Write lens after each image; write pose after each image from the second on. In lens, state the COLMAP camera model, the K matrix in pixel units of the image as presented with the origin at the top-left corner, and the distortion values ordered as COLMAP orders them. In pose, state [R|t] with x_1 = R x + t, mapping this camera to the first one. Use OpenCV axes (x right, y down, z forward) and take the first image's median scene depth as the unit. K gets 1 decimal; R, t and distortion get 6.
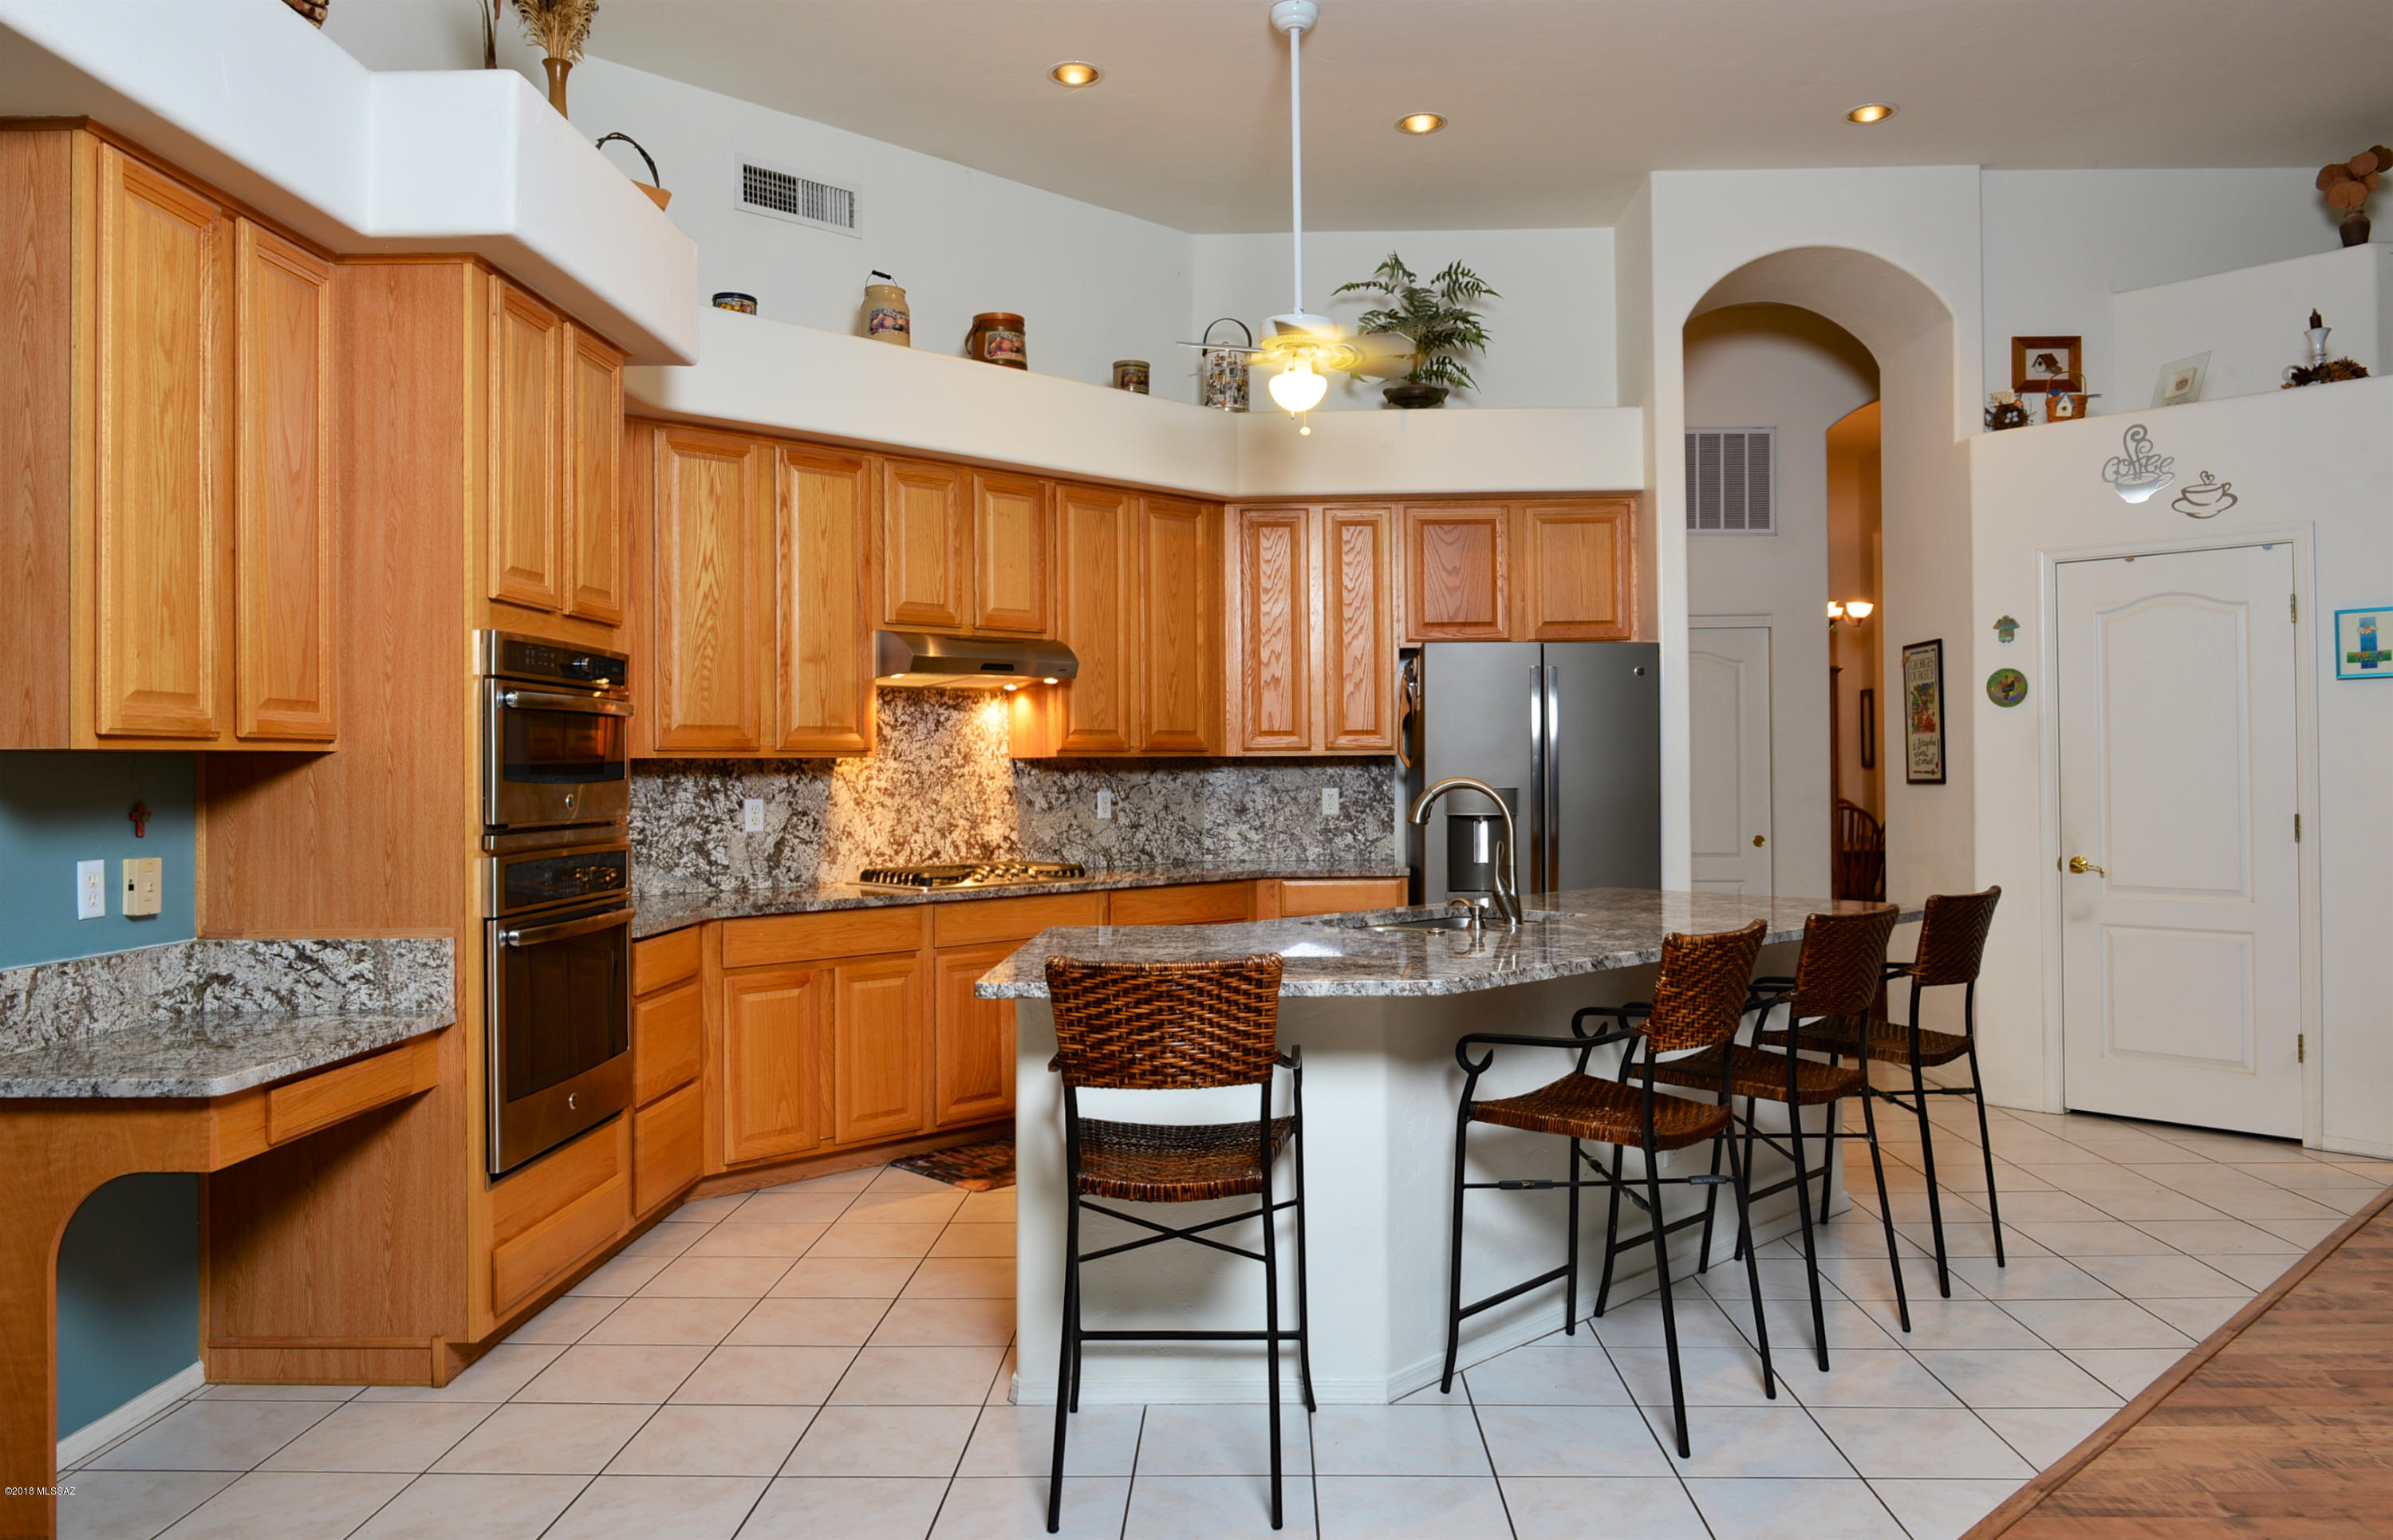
lens RADIAL K [[1625.5, 0, 1210.9], [0, 1625.5, 753.4], [0, 0, 1]] dist [-0.013021, -0.006430]
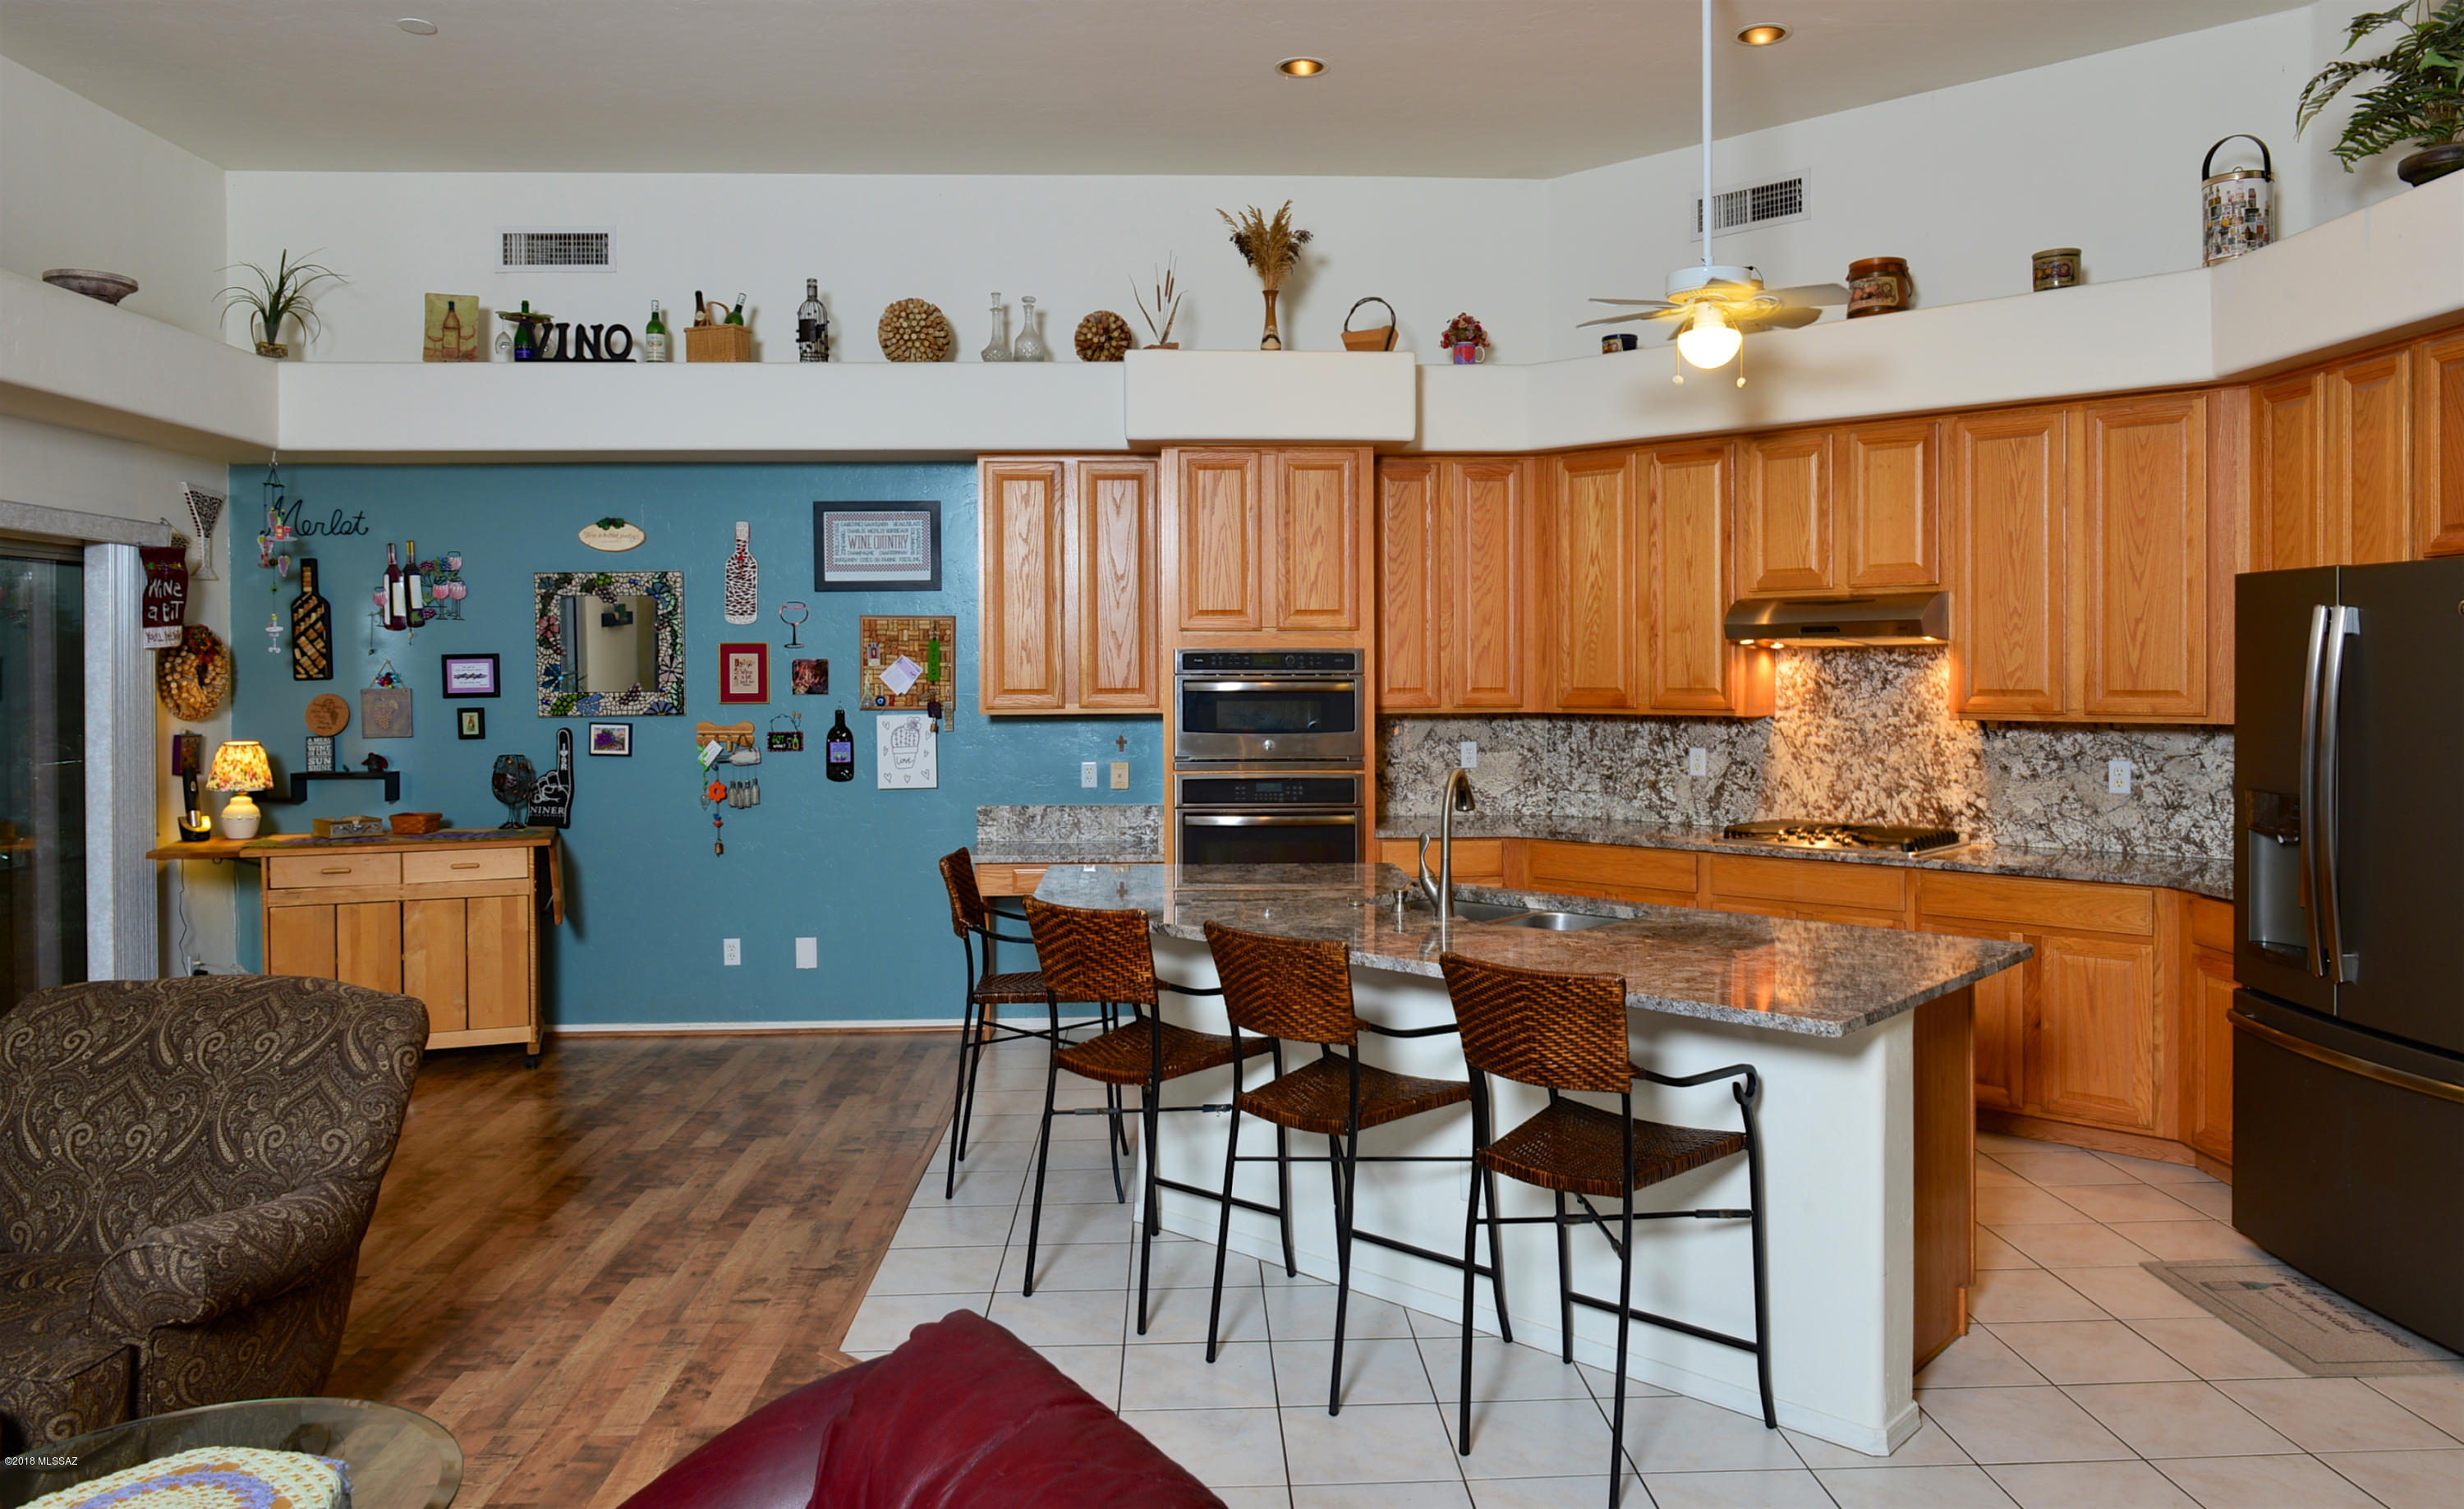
lens RADIAL K [[1674.2, 0, 1243.0], [0, 1674.2, 682.5], [0, 0, 1]] dist [-0.006985, -0.006404]
pose [[0.074105, 0.016885, -0.997108, 0.849850], [0.012054, 0.999768, 0.017826, -0.042205], [0.997178, -0.013340, 0.073884, 0.558557]]
